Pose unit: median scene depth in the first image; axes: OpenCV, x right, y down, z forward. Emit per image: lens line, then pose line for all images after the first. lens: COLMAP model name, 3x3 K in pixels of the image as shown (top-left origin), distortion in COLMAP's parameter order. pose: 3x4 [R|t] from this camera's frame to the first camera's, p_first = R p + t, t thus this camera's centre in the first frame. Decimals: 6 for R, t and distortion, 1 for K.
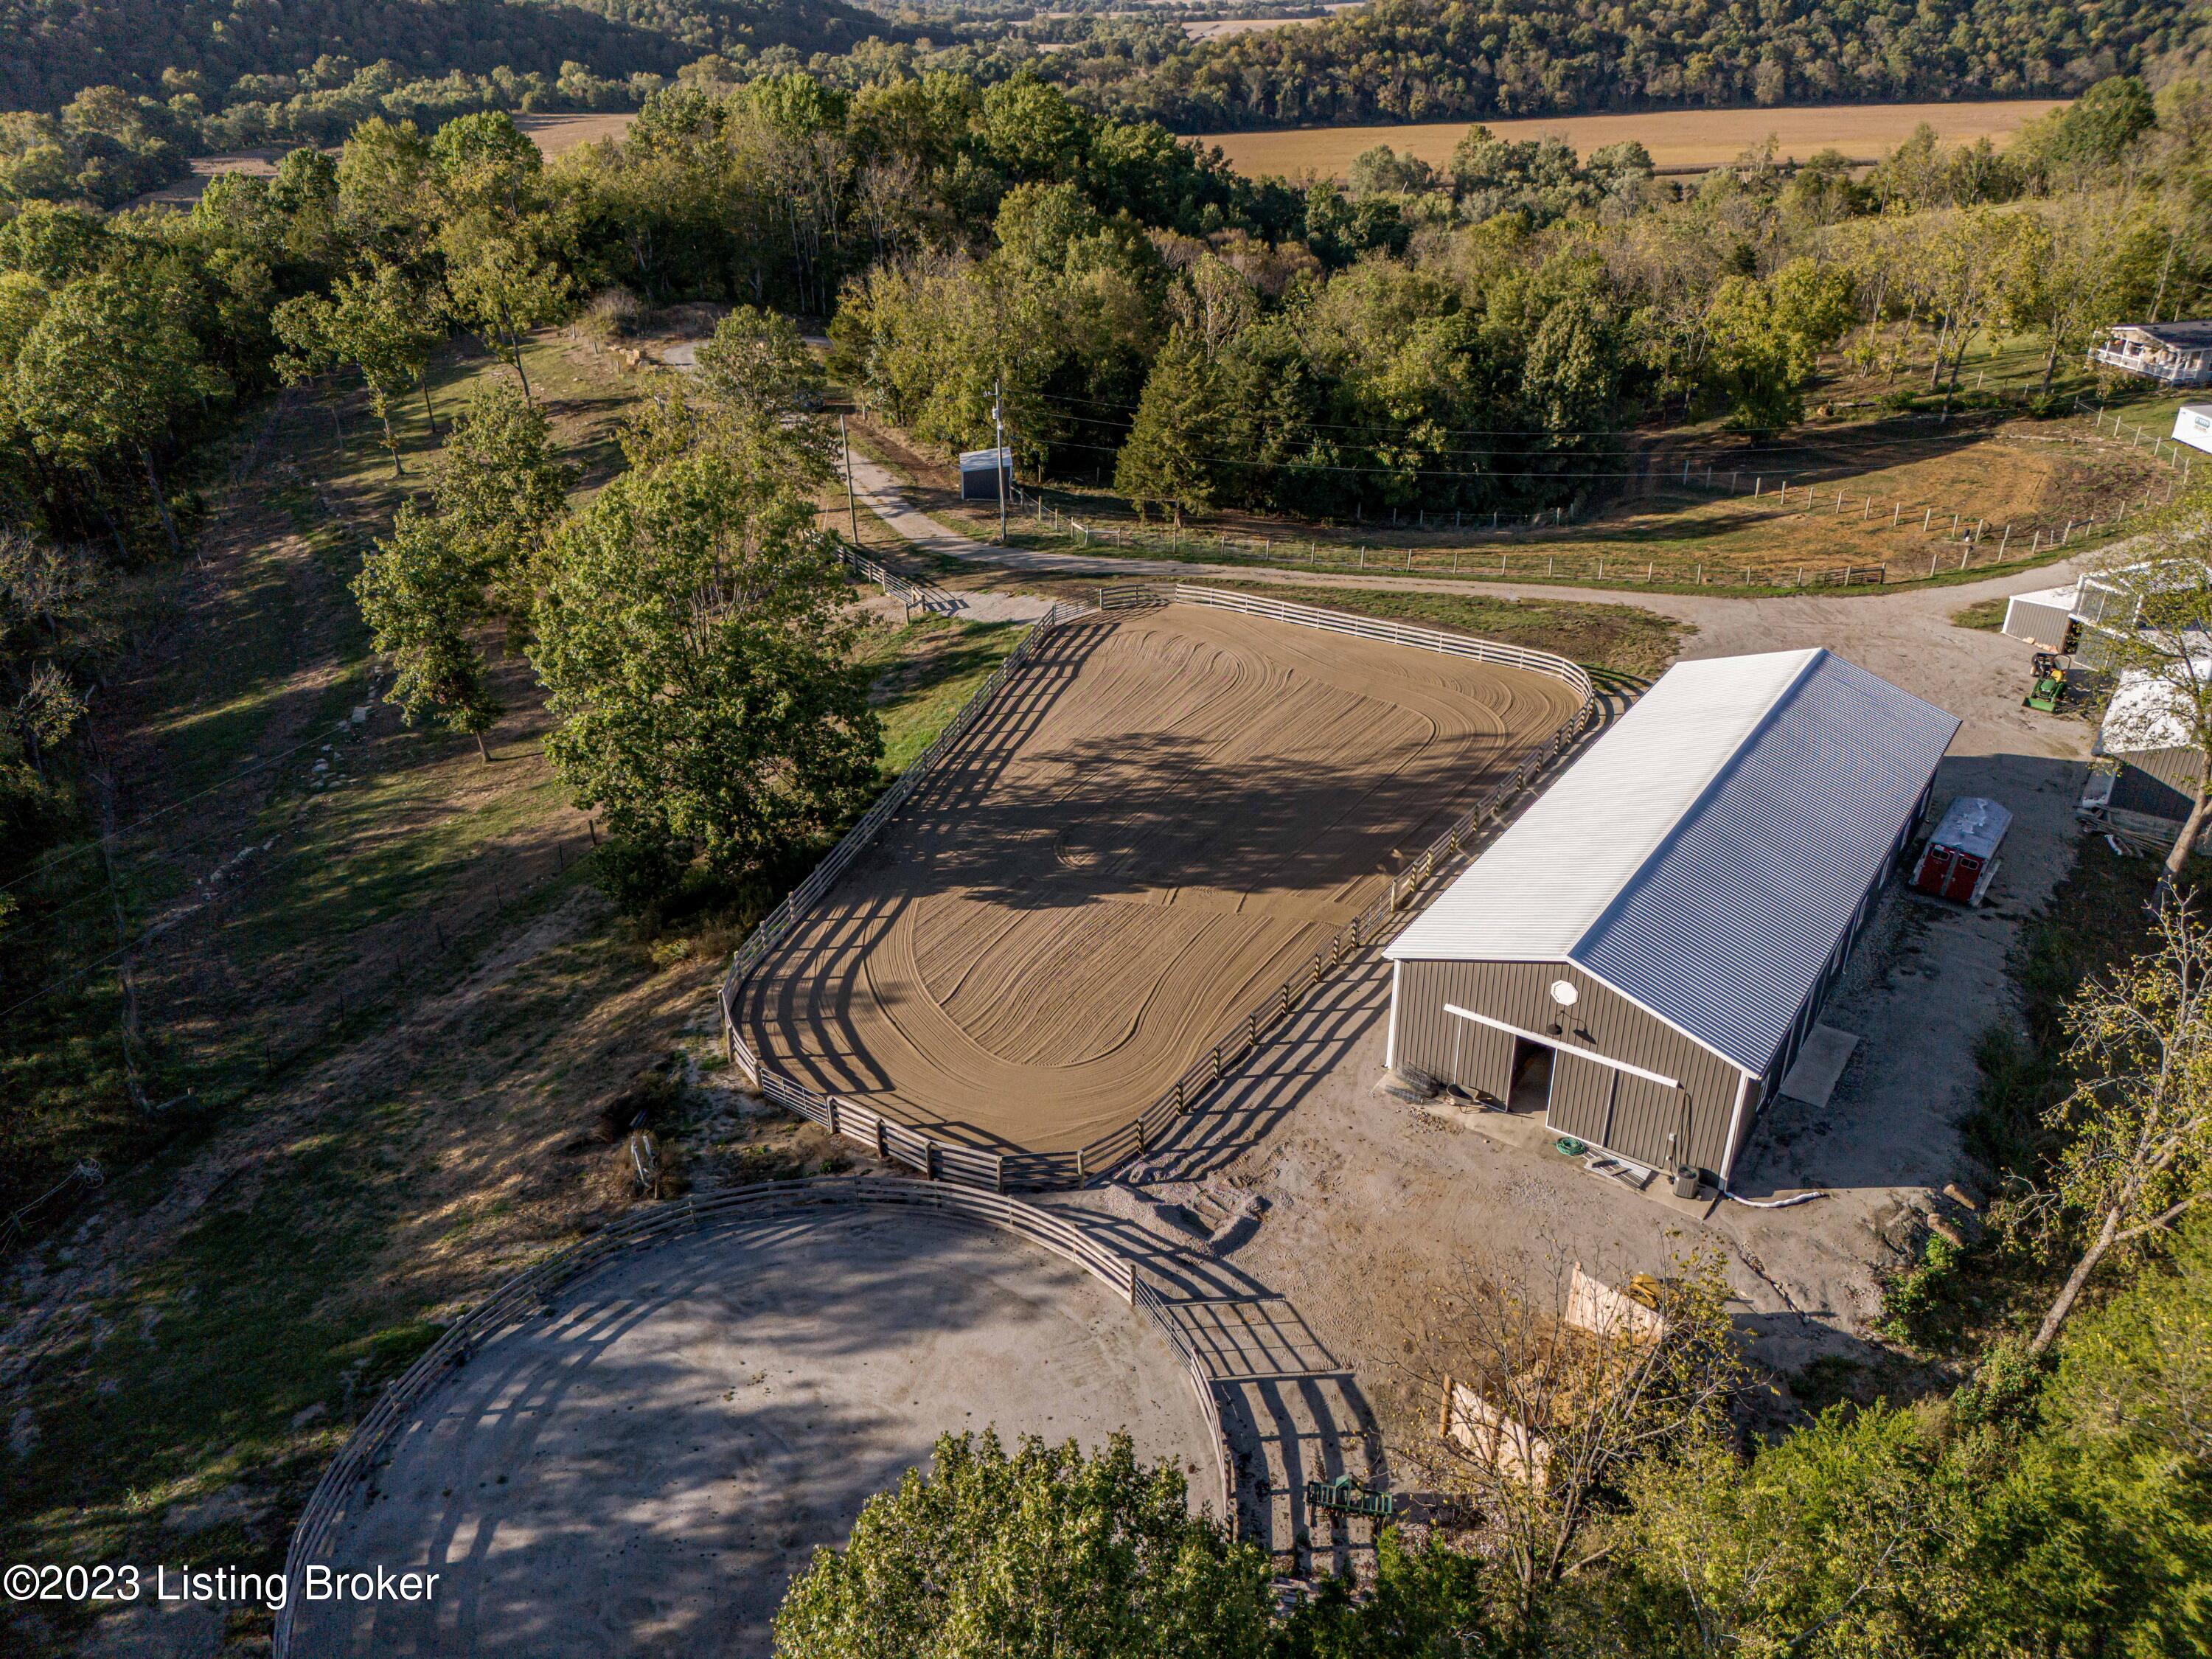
lens RADIAL K [[1579.1, 0, 1114.7], [0, 1579.1, 823.3], [0, 0, 1]] dist [0.061792, -0.071533]
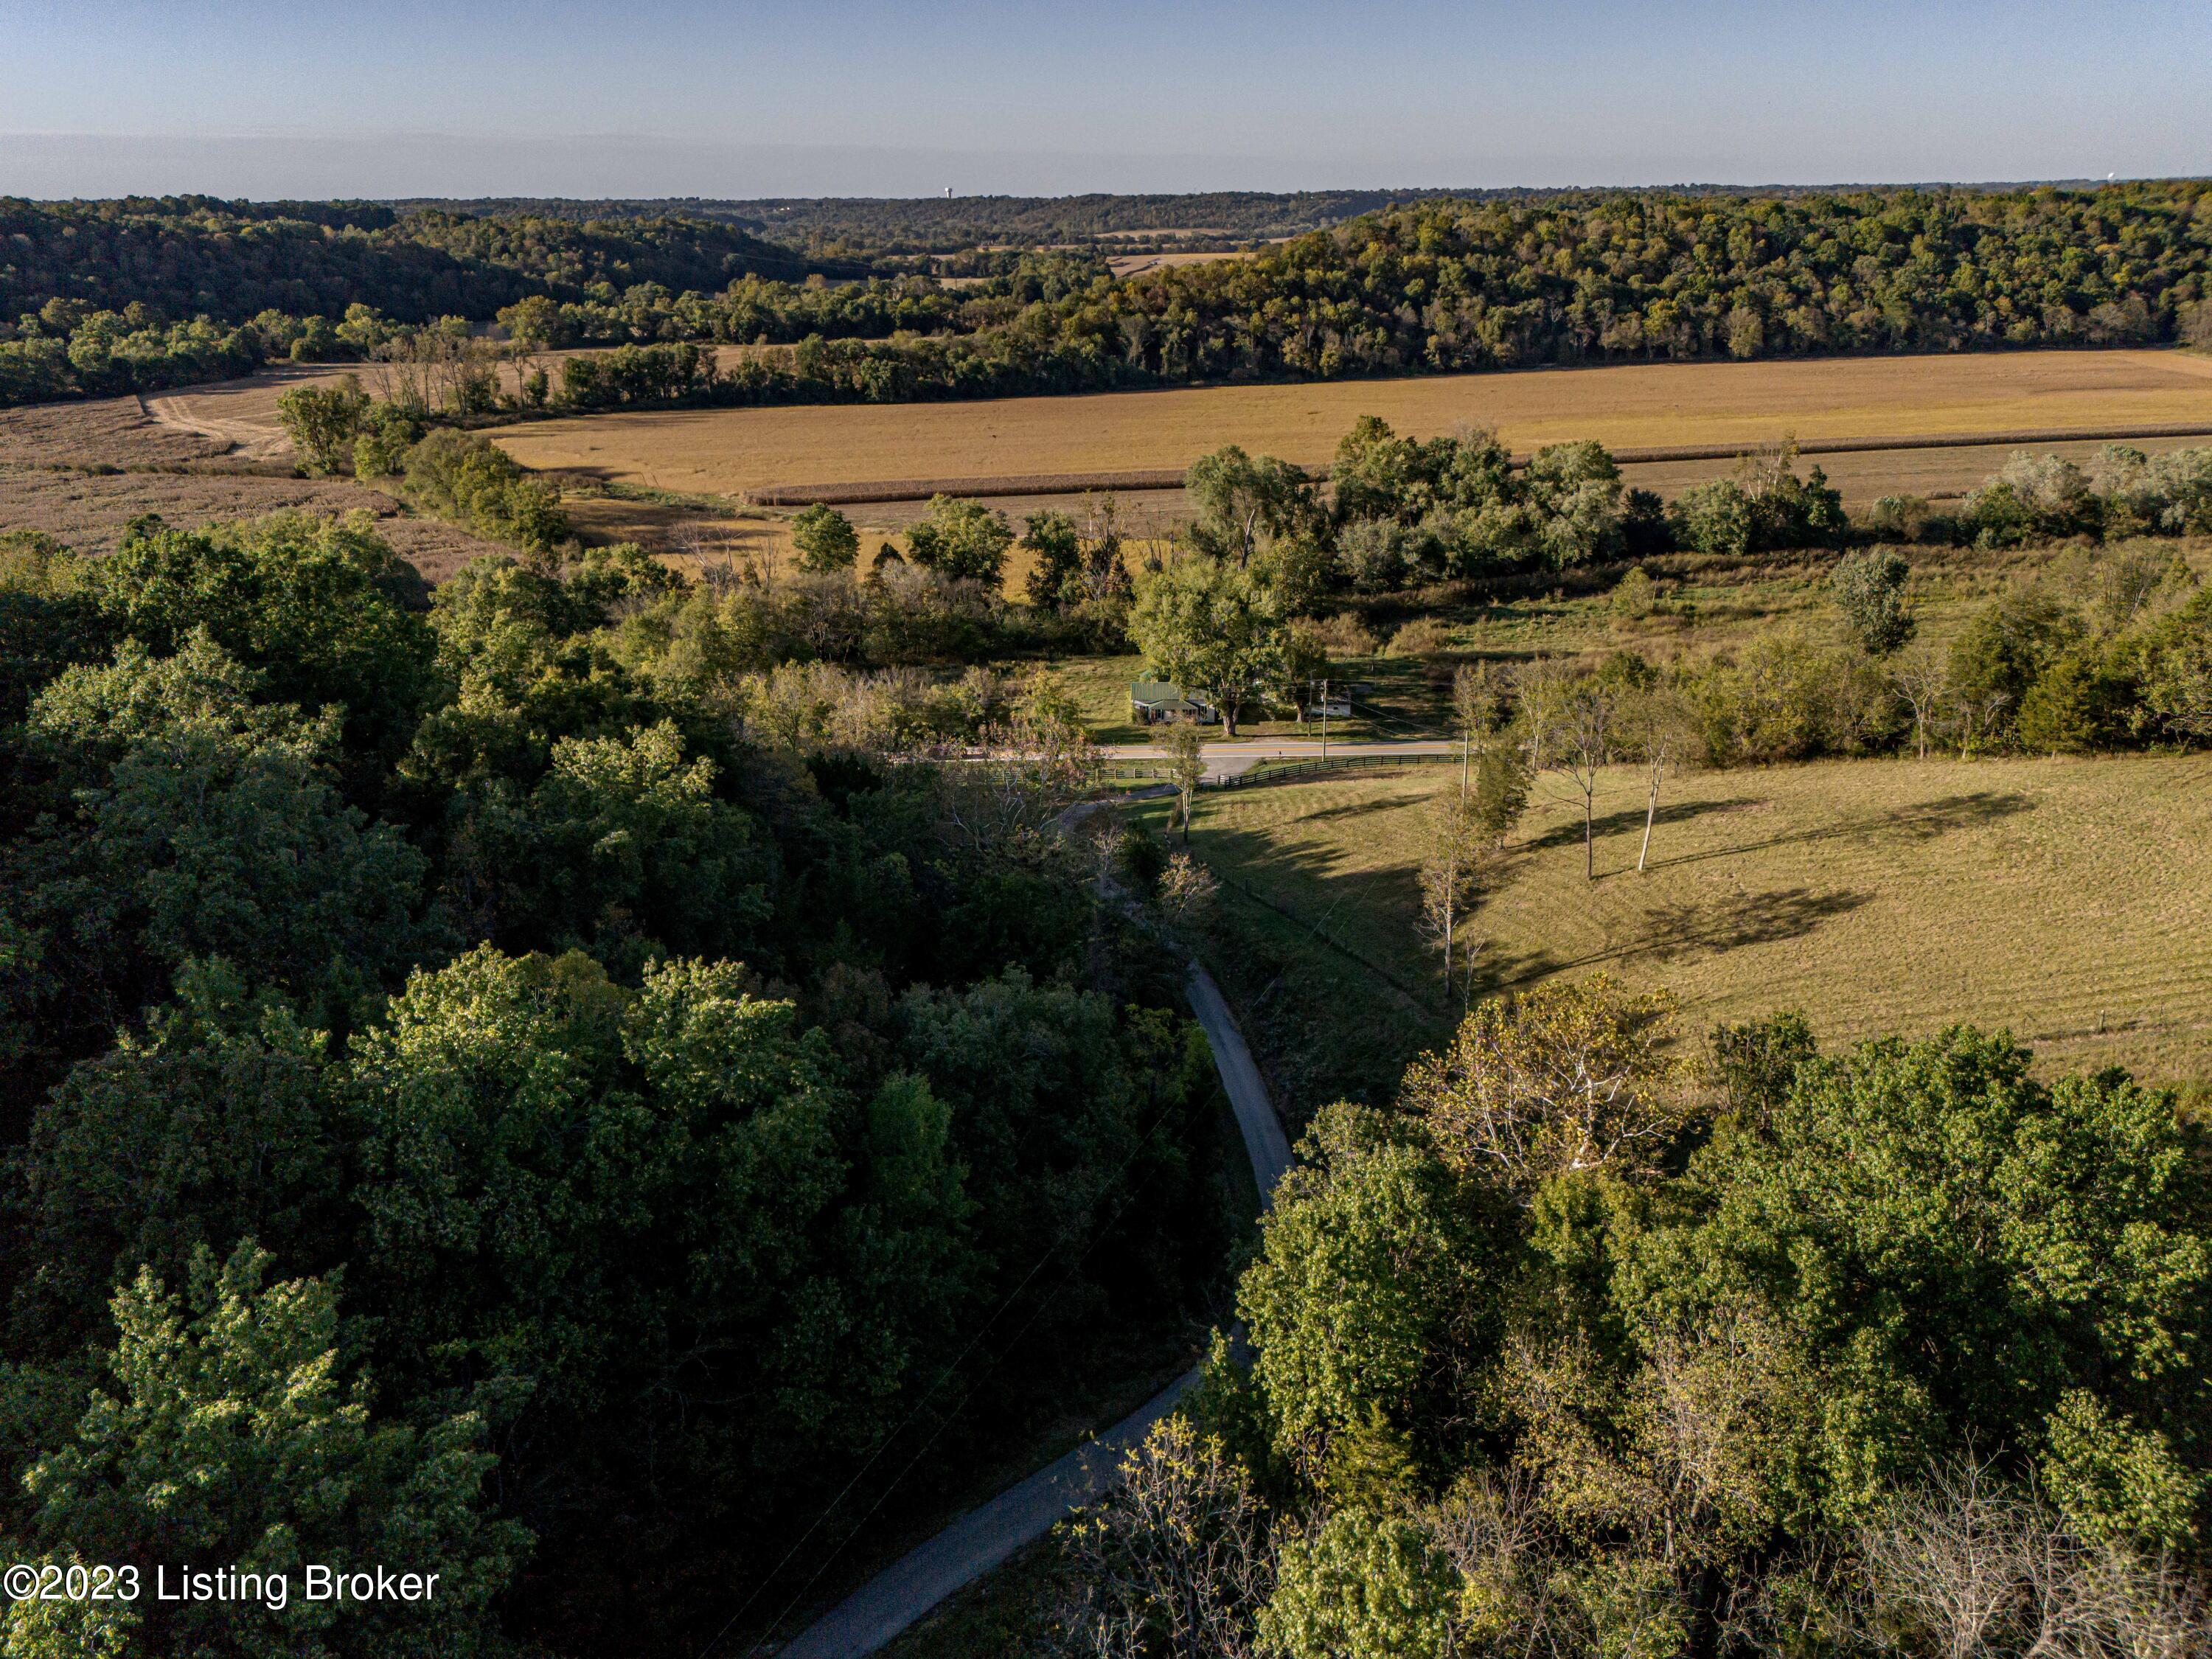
lens RADIAL K [[1598.9, 0, 1106.0], [0, 1598.9, 829.5], [0, 0, 1]] dist [0.046389, -0.049142]
pose [[0.999944, -0.002317, 0.010344, 0.059695], [0.003542, 0.992760, -0.120061, -0.098805], [-0.009991, 0.120091, 0.992713, 0.183776]]
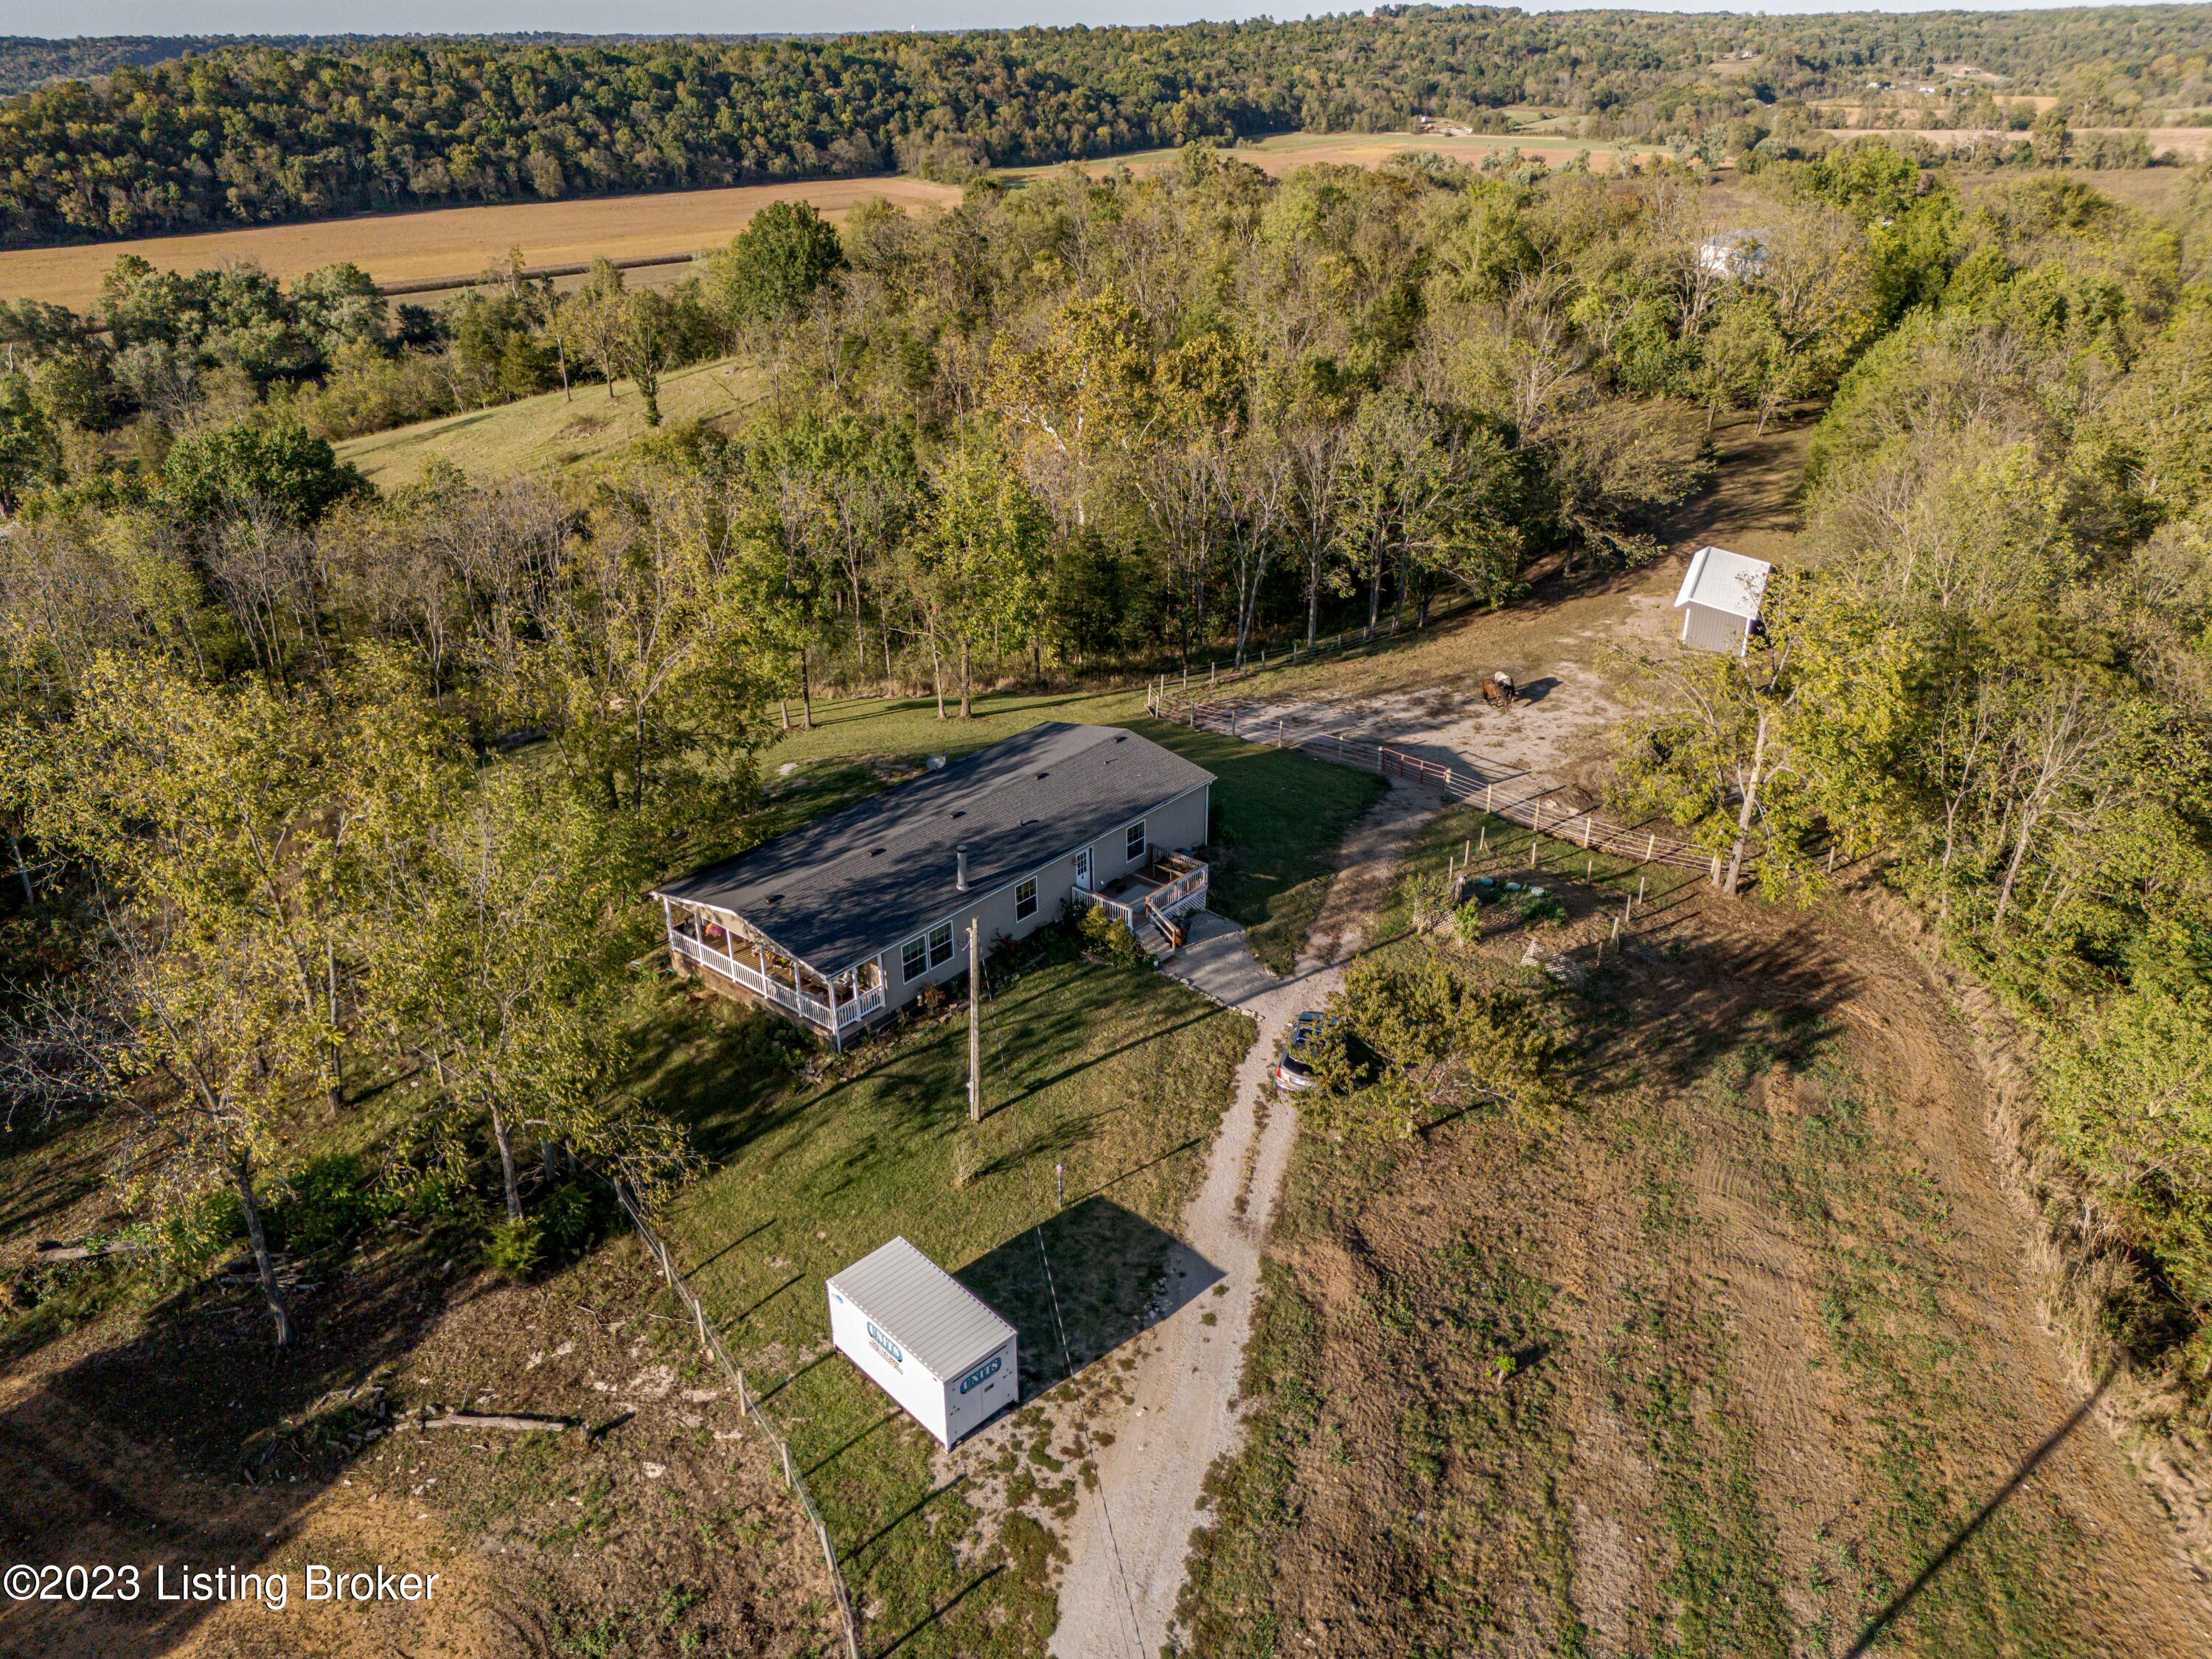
lens RADIAL K [[1598.9, 0, 1106.0], [0, 1598.9, 829.5], [0, 0, 1]] dist [0.046389, -0.049142]
pose [[0.804348, -0.258240, 0.535104, 0.070377], [0.280752, 0.958915, 0.040754, -0.045035], [-0.523643, 0.117451, 0.843803, 0.083688]]
